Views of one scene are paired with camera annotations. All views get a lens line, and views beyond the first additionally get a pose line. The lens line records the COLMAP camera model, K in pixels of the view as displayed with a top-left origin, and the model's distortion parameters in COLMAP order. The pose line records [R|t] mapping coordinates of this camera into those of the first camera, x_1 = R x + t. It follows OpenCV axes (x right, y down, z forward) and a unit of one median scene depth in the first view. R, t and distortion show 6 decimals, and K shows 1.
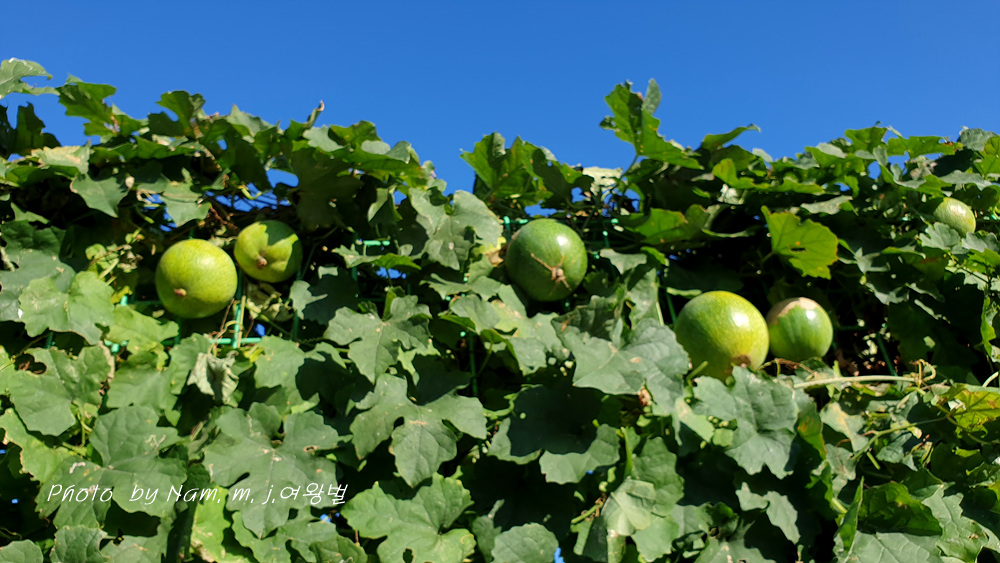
lens RADIAL K [[774.2, 0, 501.6], [0, 774.2, 284.3], [0, 0, 1]] dist [0.012995, -0.004278]
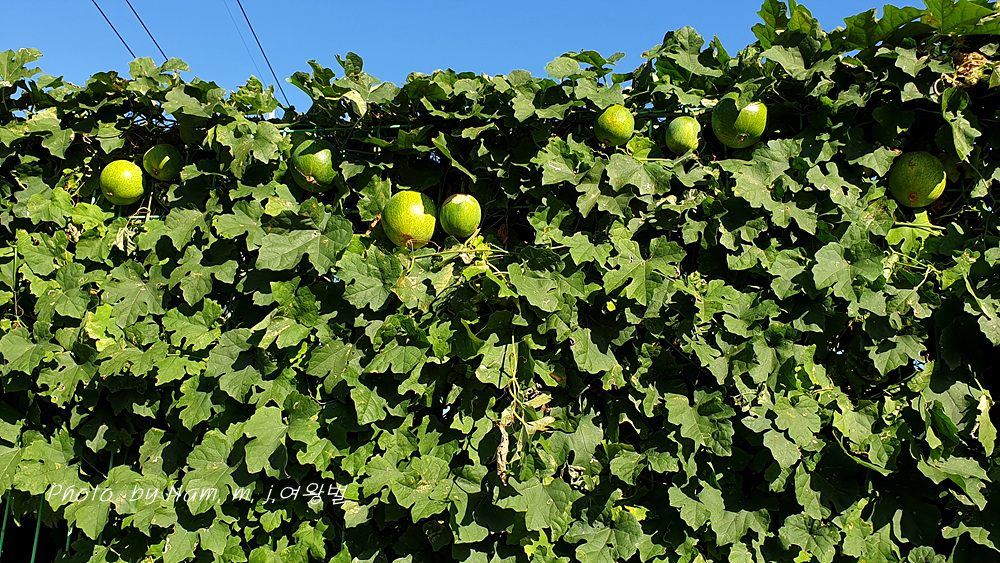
lens RADIAL K [[774.2, 0, 498.5], [0, 774.2, 280.8], [0, 0, 1]] dist [0.012995, -0.004278]
pose [[0.964823, 0.045031, -0.259017, 1.032116], [0.041494, 0.946789, 0.319169, -0.369142], [0.259607, -0.318689, 0.911615, -0.544047]]
